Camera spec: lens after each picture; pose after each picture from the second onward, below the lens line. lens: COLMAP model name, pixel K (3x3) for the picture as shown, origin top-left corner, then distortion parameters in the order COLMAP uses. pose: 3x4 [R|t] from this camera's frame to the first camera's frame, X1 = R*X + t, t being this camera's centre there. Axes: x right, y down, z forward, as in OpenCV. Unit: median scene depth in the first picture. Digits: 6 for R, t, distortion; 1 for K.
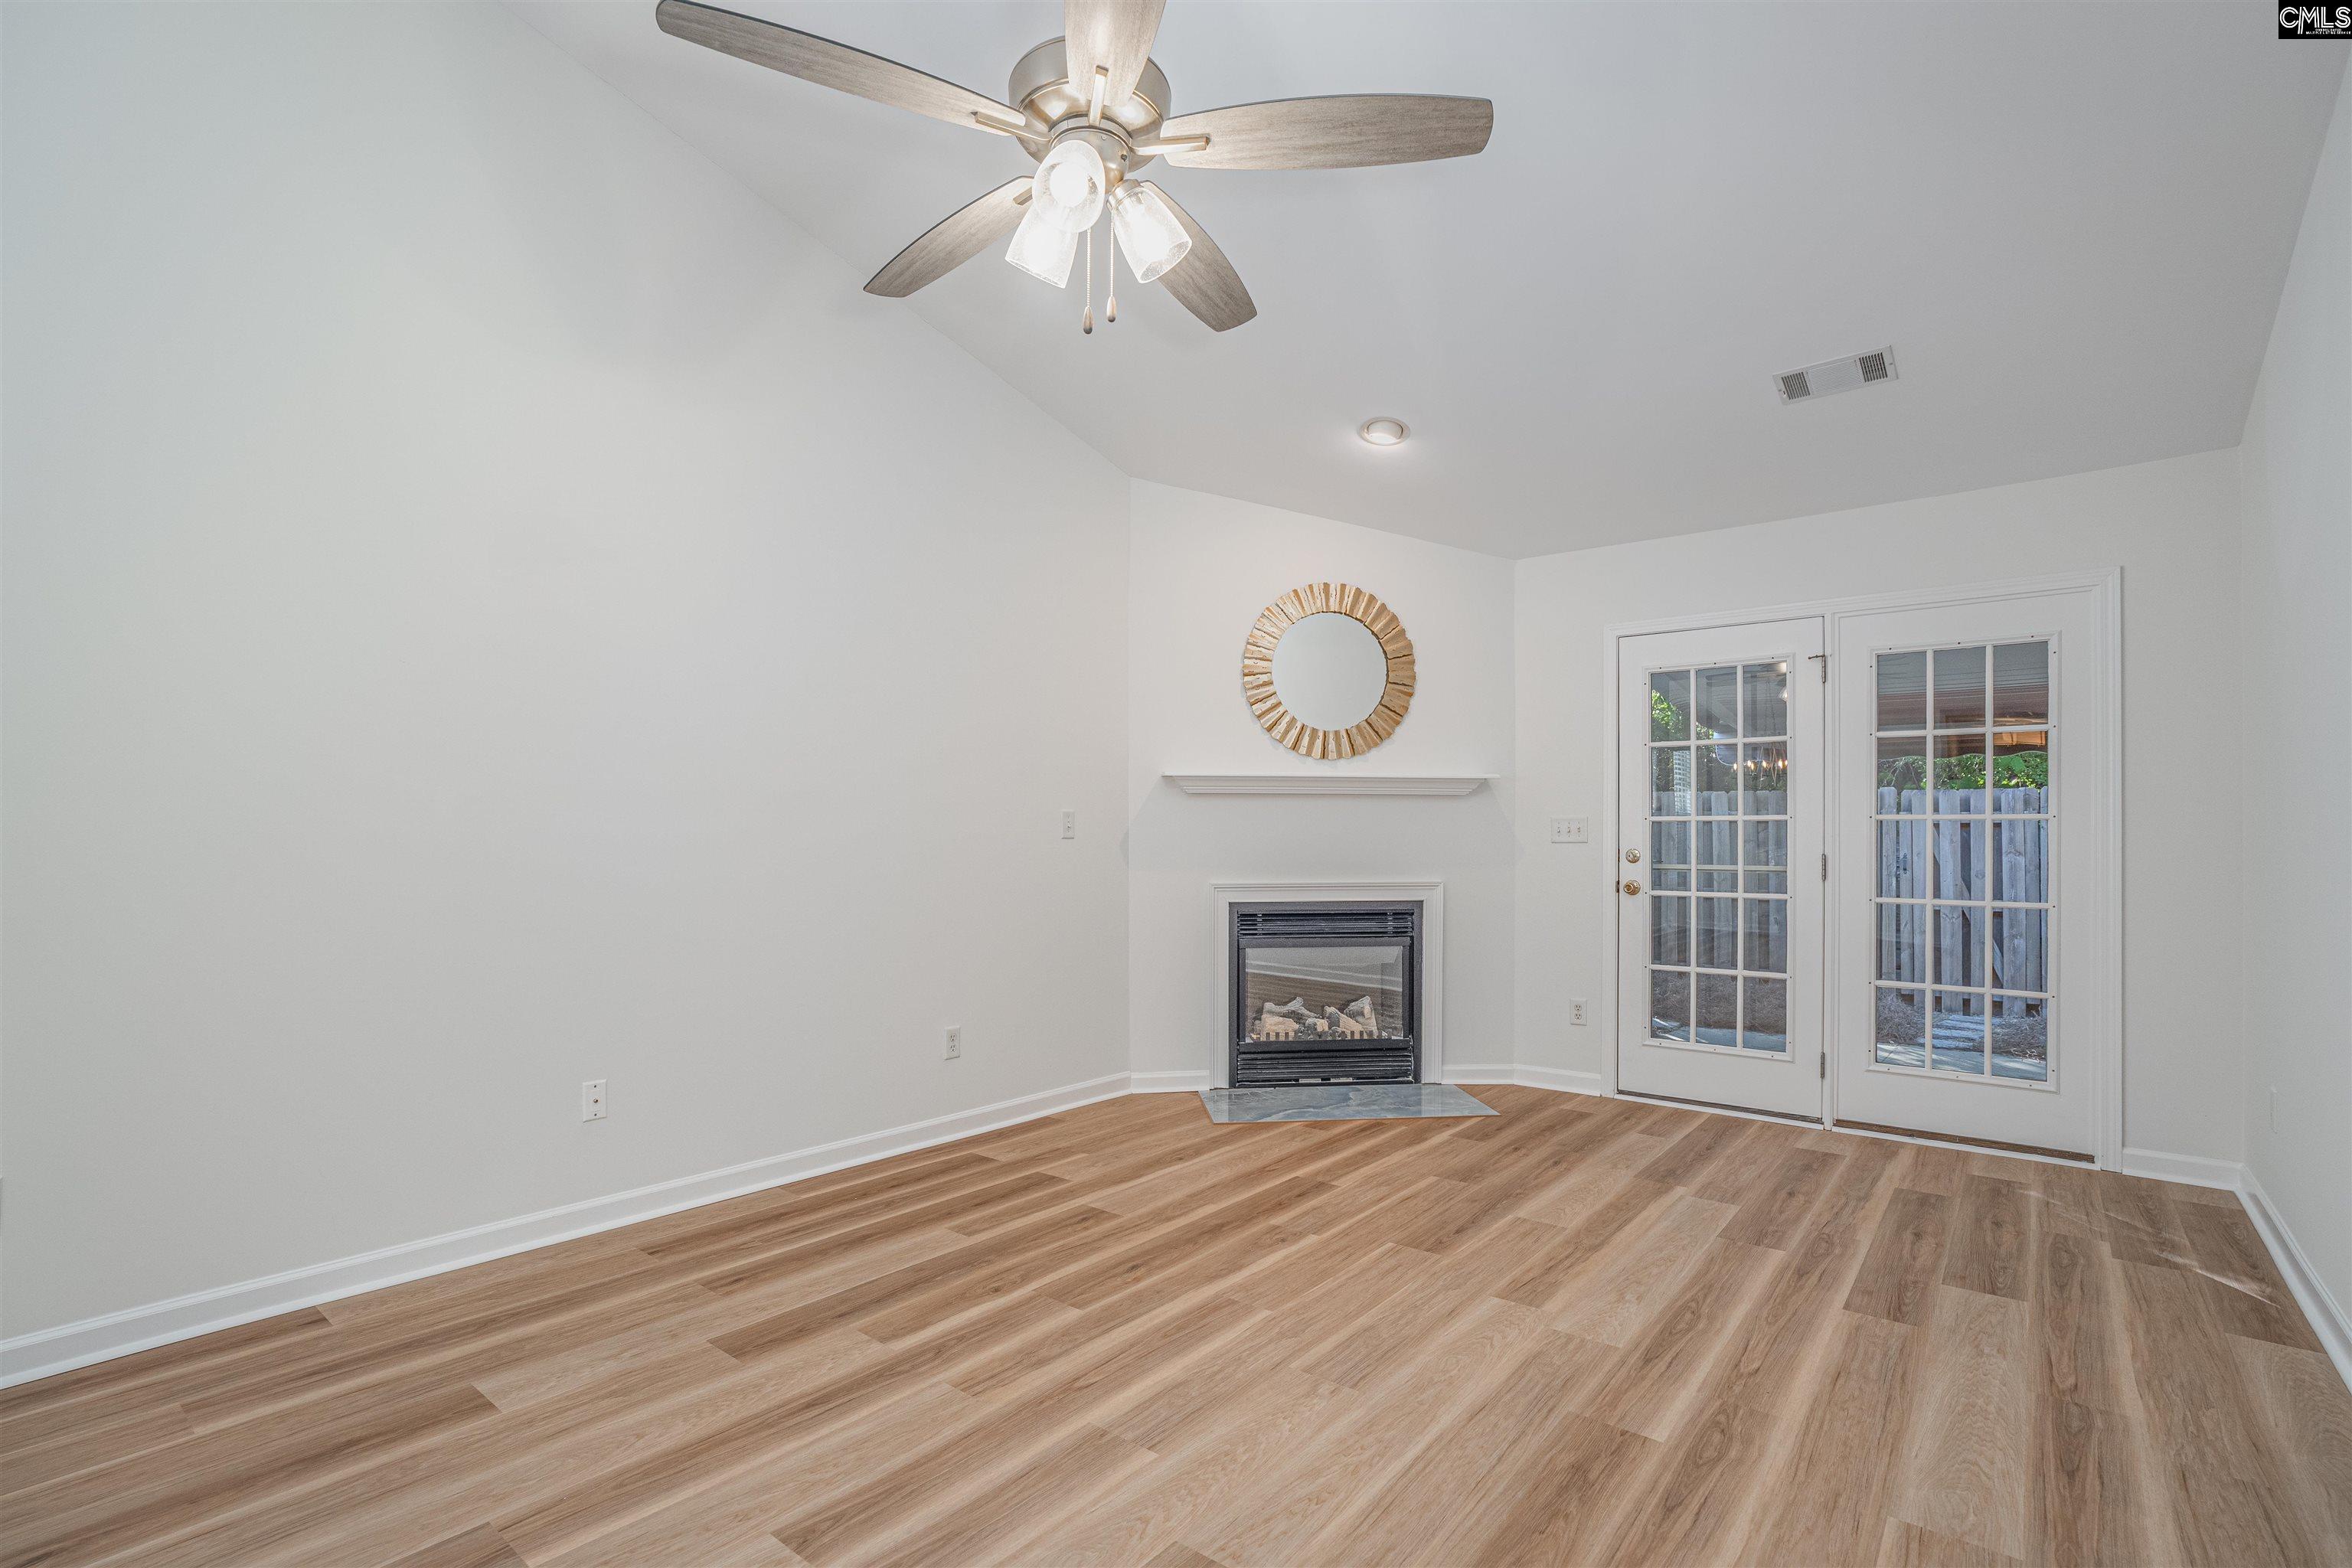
lens RADIAL K [[1092.0, 0, 1186.2], [0, 1092.0, 804.7], [0, 0, 1]] dist [-0.039972, 0.014783]
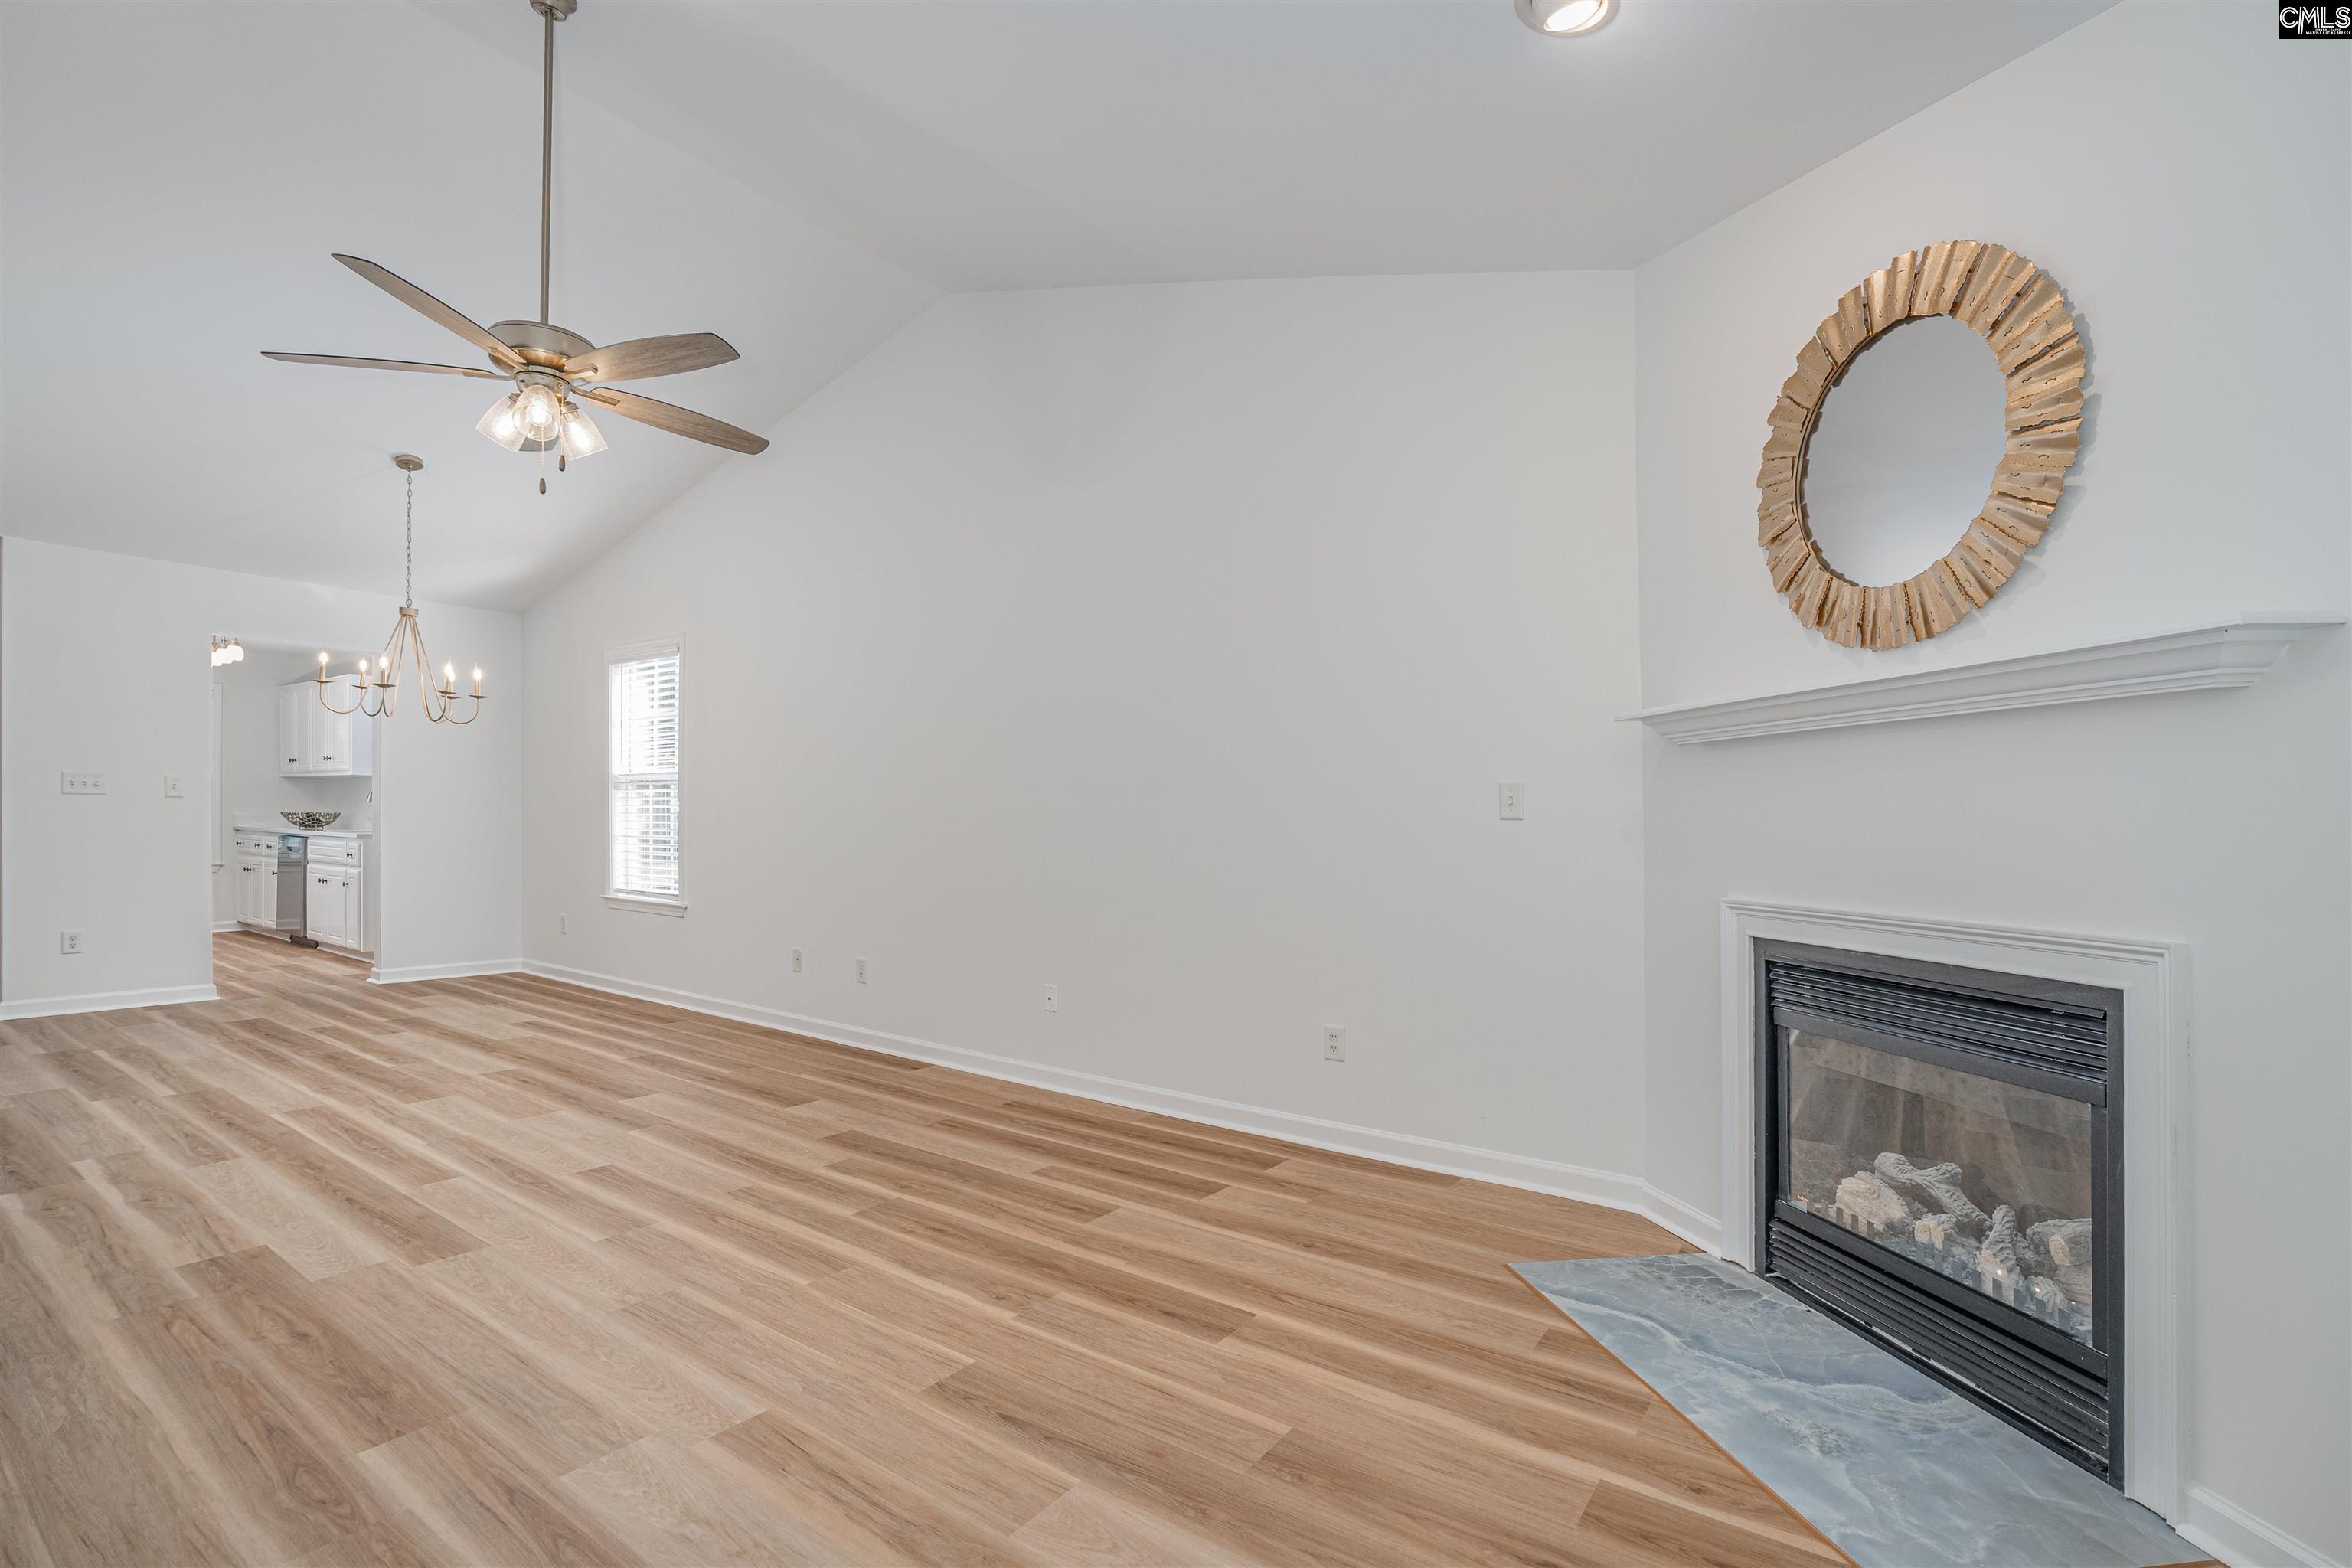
lens RADIAL K [[1062.4, 0, 1172.1], [0, 1062.4, 806.6], [0, 0, 1]] dist [-0.039418, 0.013360]
pose [[0.060425, -0.018068, -0.998009, 0.675905], [0.015892, 0.999727, -0.017136, 0.029138], [0.998046, -0.014824, 0.060696, 0.805567]]
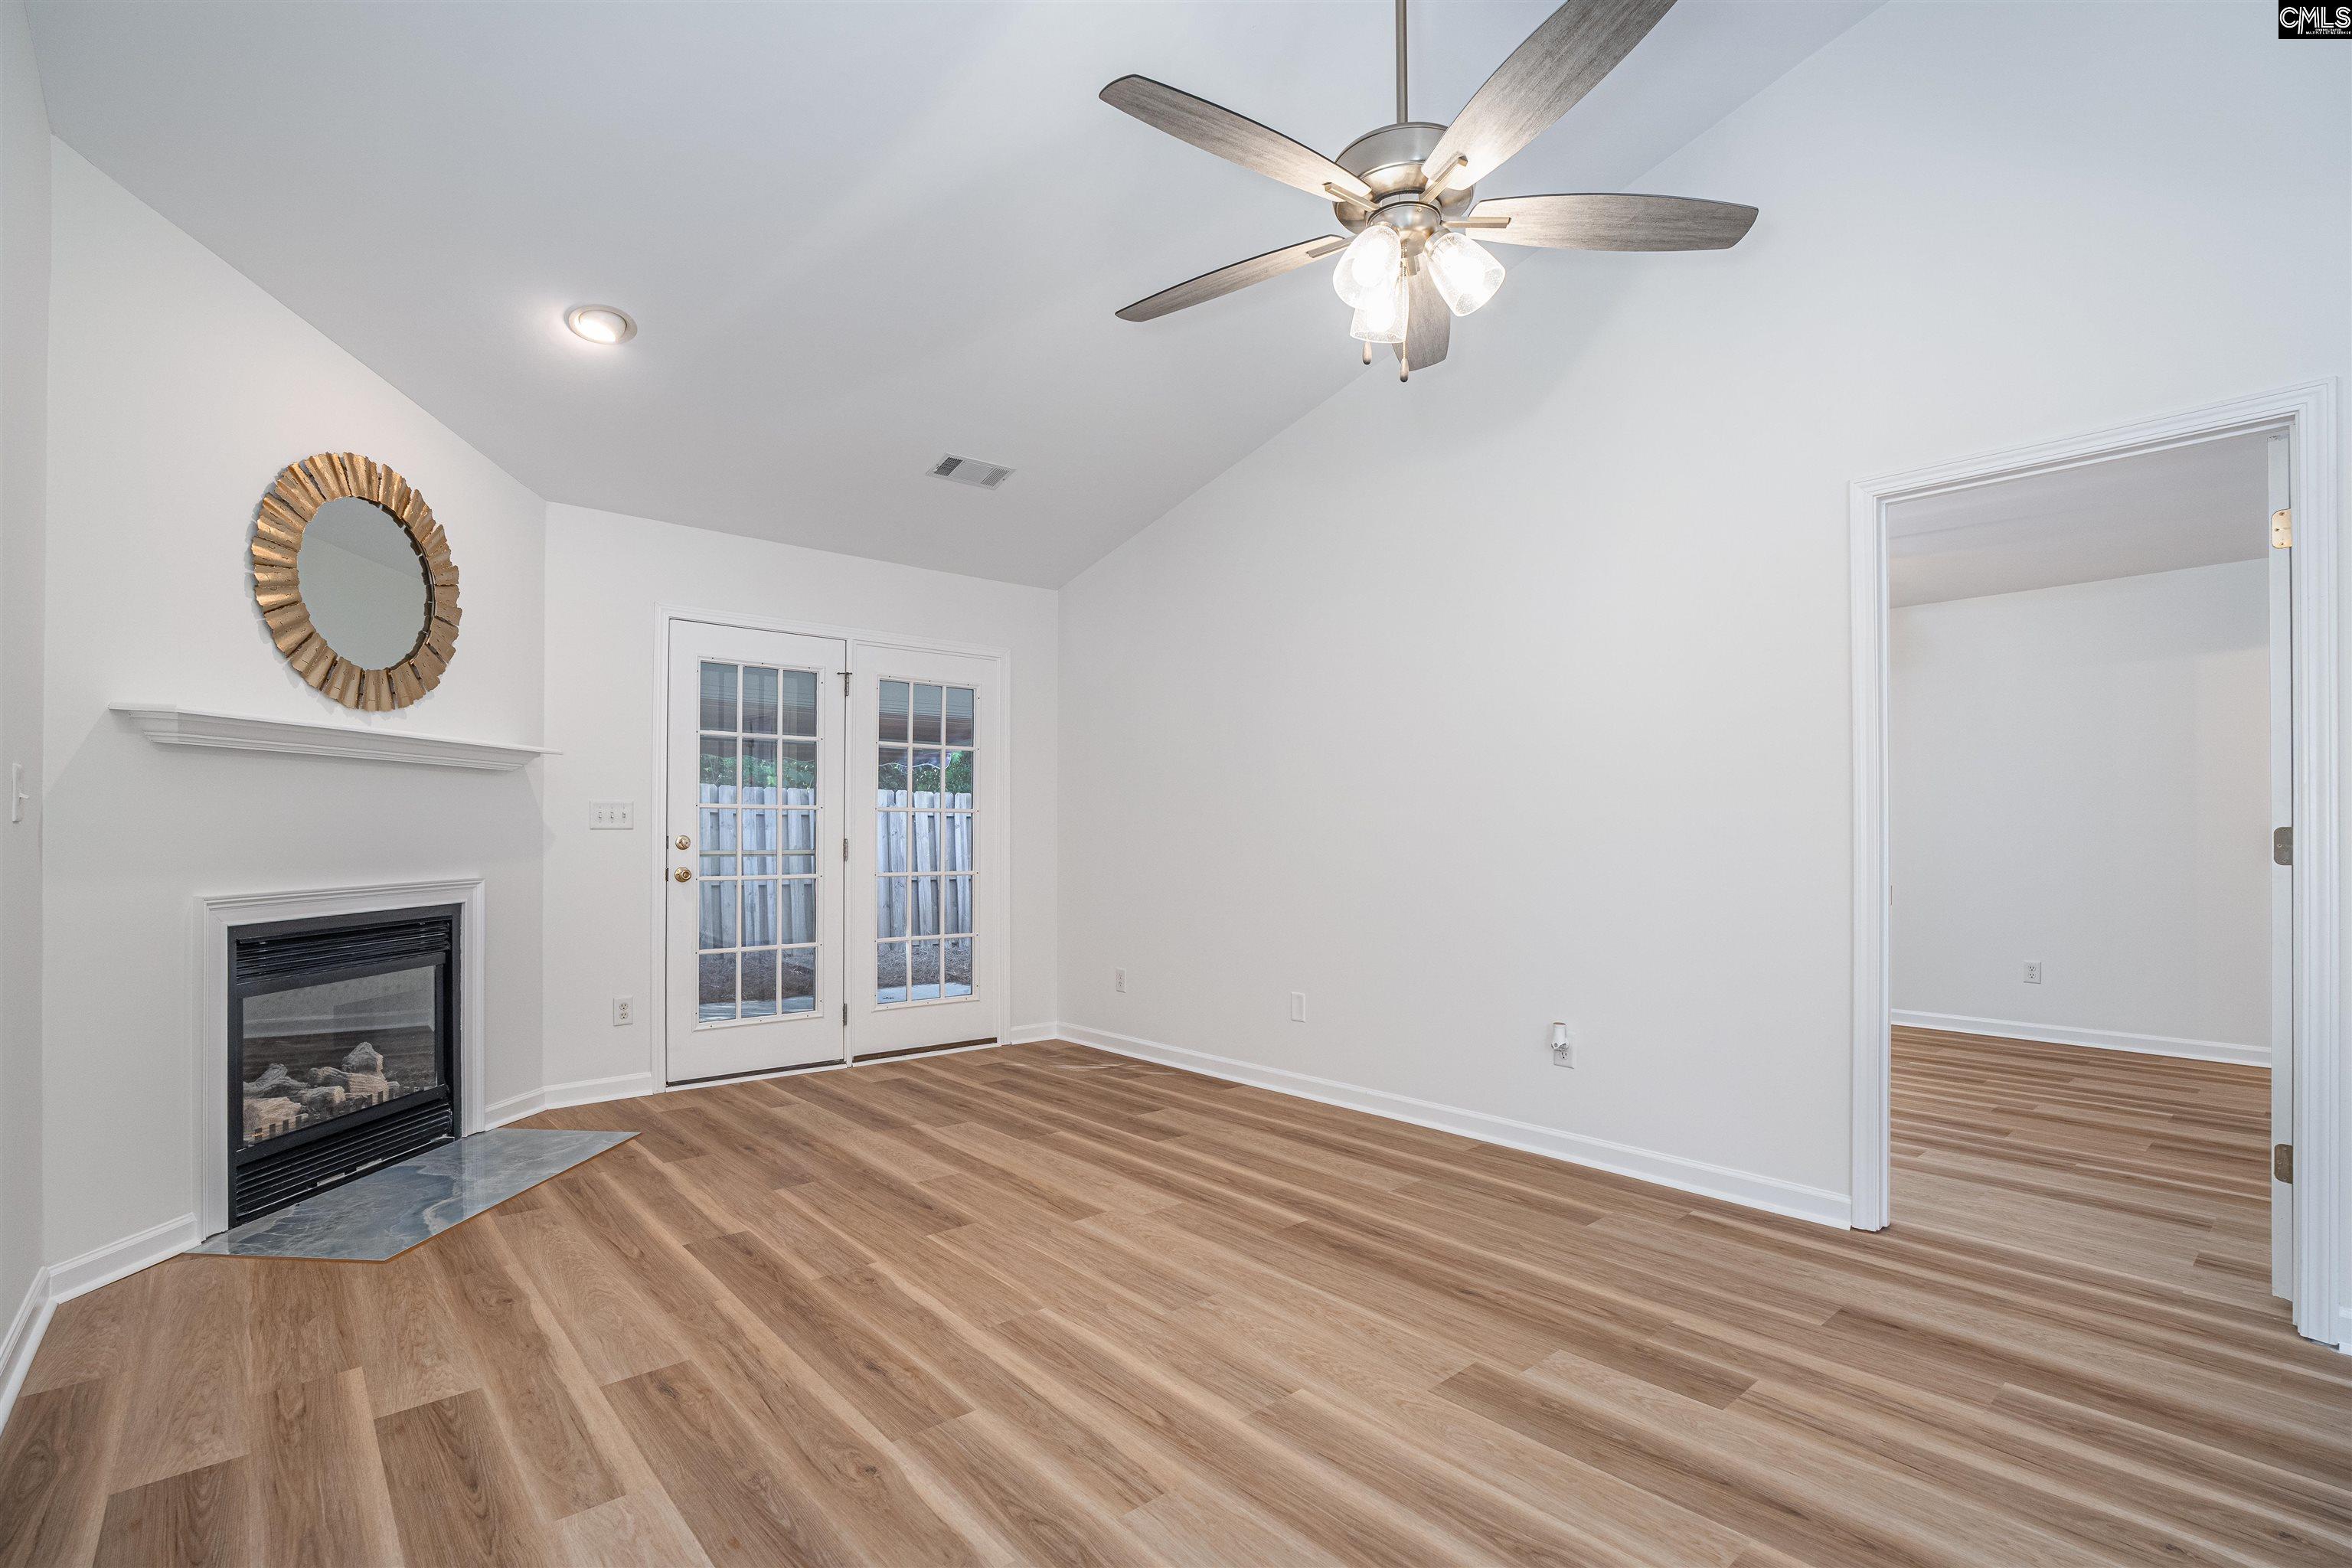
lens RADIAL K [[1062.4, 0, 1172.1], [0, 1062.4, 806.6], [0, 0, 1]] dist [-0.039418, 0.013360]
pose [[0.178012, 0.019948, 0.983826, -0.532132], [-0.035578, 0.999271, -0.013824, 0.013681], [-0.983385, -0.032542, 0.178592, 0.456797]]
